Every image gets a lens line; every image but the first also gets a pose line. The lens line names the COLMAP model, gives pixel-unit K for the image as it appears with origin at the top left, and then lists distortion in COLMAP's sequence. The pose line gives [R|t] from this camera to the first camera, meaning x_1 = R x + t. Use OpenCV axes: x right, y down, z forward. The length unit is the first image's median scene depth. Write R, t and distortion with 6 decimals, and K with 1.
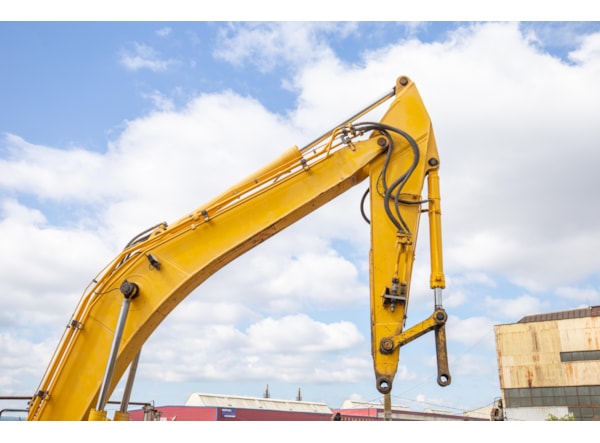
lens RADIAL K [[618.6, 0, 311.5], [0, 618.6, 219.0], [0, 0, 1]] dist [0.063090, -0.004681]
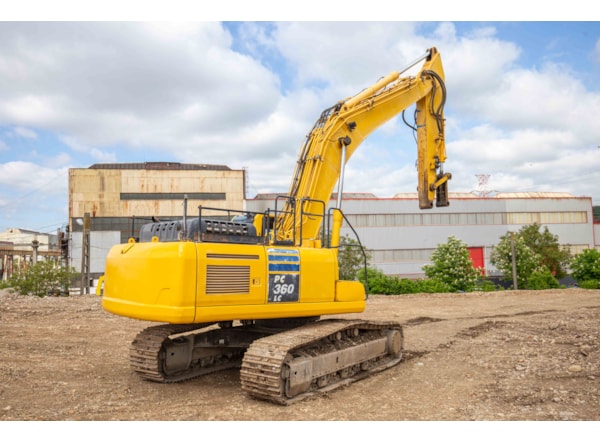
lens RADIAL K [[495.4, 0, 284.4], [0, 495.4, 217.0], [0, 0, 1]] dist [0.027266, 0.000300]
pose [[0.701450, 0.036964, 0.711760, -0.120304], [-0.216658, 0.962453, 0.163537, 0.011377], [-0.678990, -0.268922, 0.683121, 0.014024]]
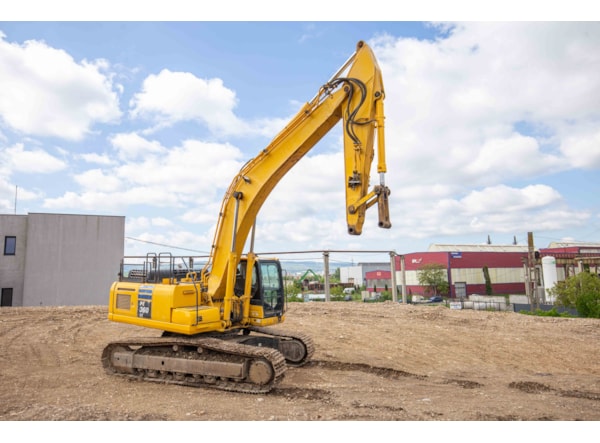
lens RADIAL K [[407.7, 0, 300.0], [0, 407.7, 221.5], [0, 0, 1]] dist [0.008118, 0.000927]
pose [[0.875639, -0.088438, -0.474799, 0.045908], [0.186615, 0.968694, 0.163729, 0.001540], [0.445455, -0.231973, 0.864730, -0.007243]]
